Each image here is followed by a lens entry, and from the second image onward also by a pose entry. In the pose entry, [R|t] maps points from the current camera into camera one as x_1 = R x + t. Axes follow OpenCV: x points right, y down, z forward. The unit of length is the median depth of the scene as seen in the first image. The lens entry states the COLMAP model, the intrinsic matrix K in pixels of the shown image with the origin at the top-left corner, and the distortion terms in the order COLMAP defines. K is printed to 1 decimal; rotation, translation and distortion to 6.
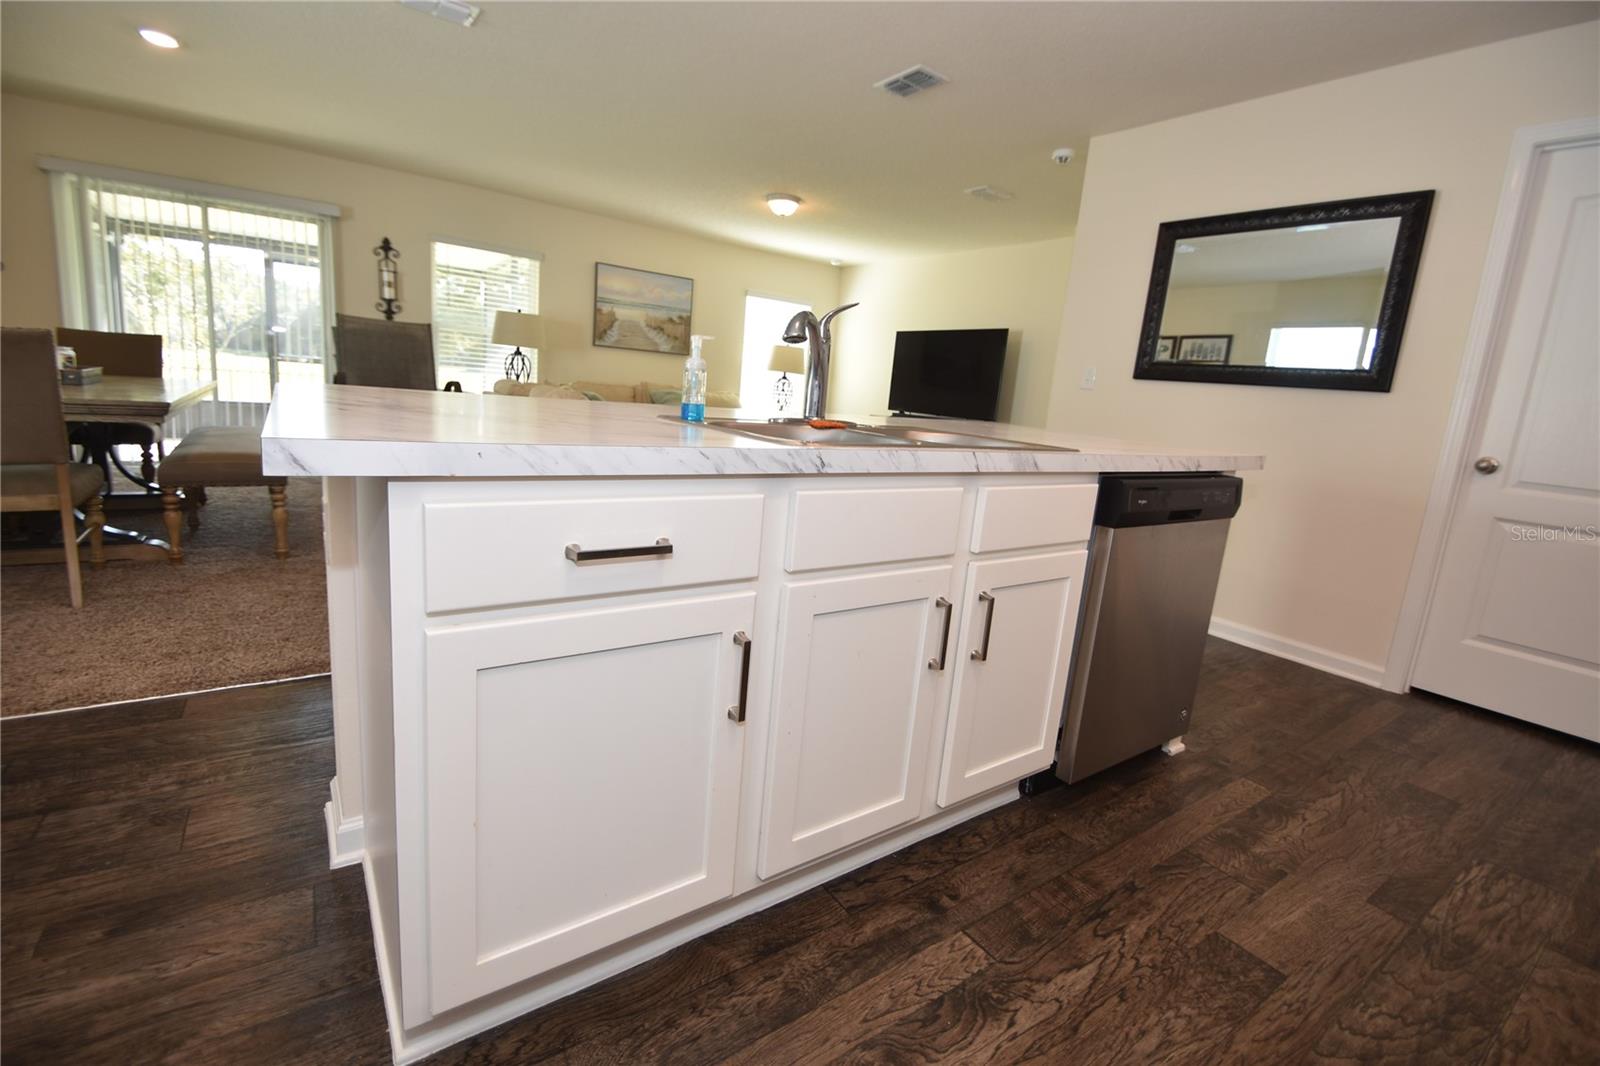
lens RADIAL K [[705.0, 0, 795.1], [0, 705.0, 518.2], [0, 0, 1]] dist [0.004868, -0.010871]
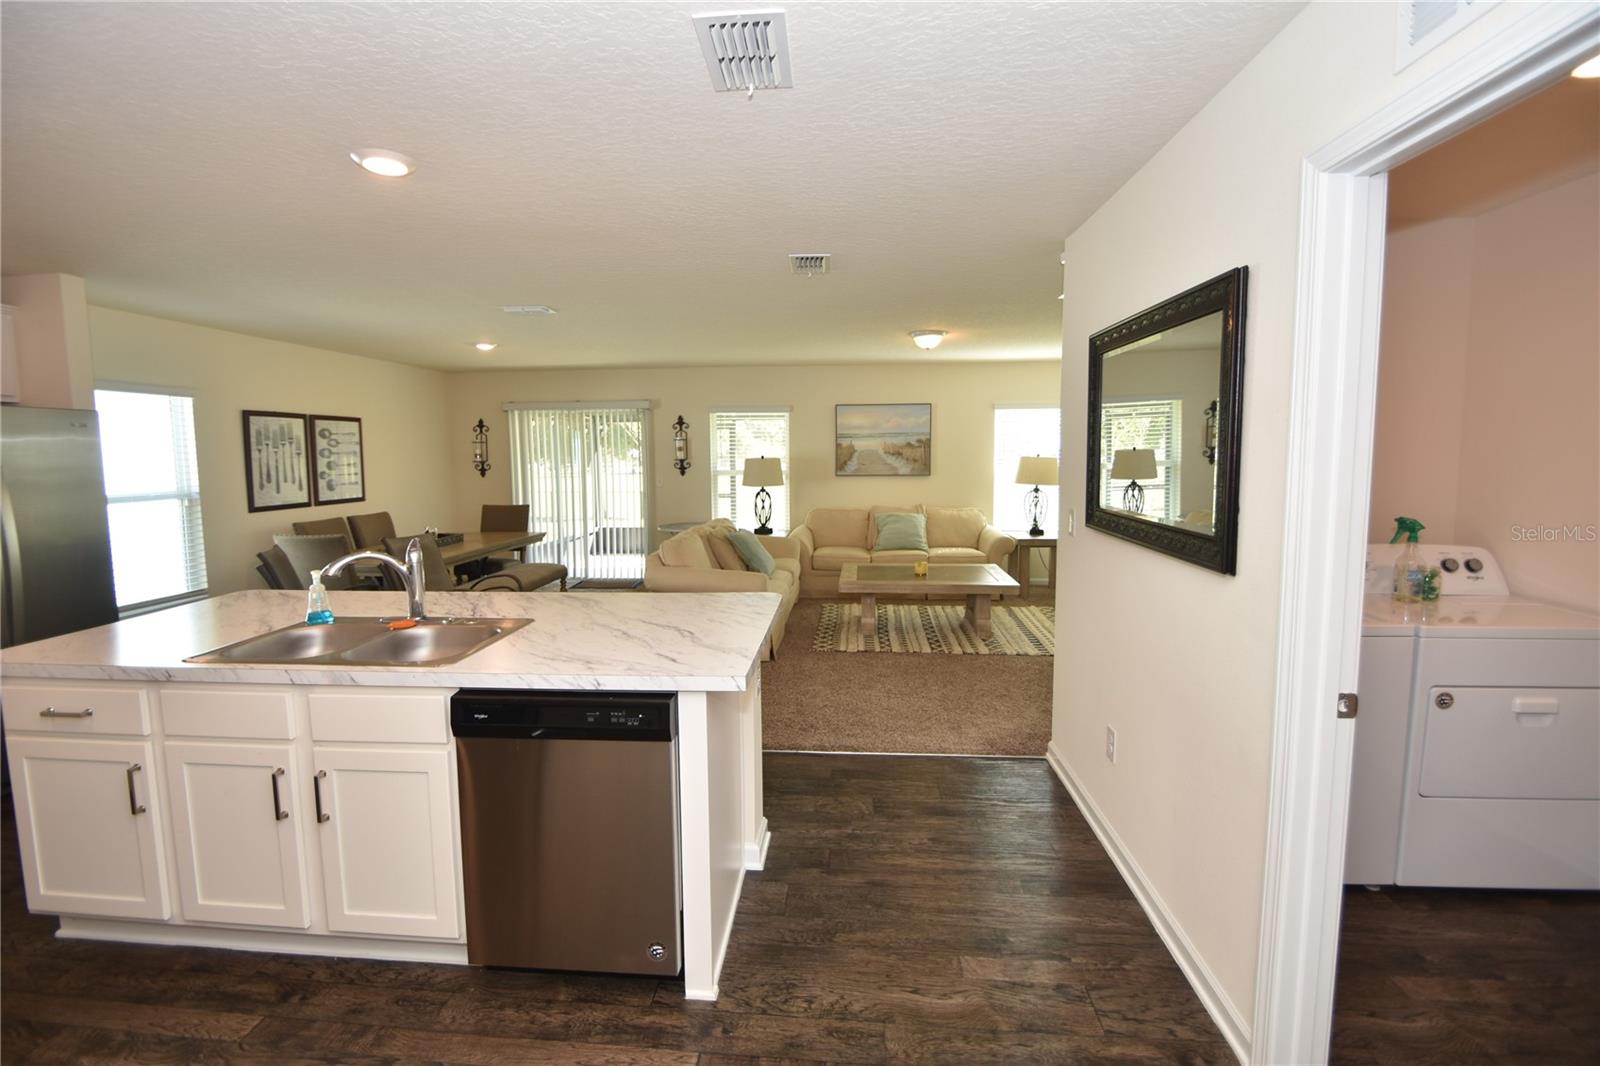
lens RADIAL K [[705.0, 0, 795.1], [0, 705.0, 518.2], [0, 0, 1]] dist [0.004868, -0.010871]
pose [[0.758879, -0.029595, -0.650559, 0.402794], [-0.046677, 0.993926, -0.099664, -0.061644], [0.649557, 0.106000, 0.752887, 0.111923]]
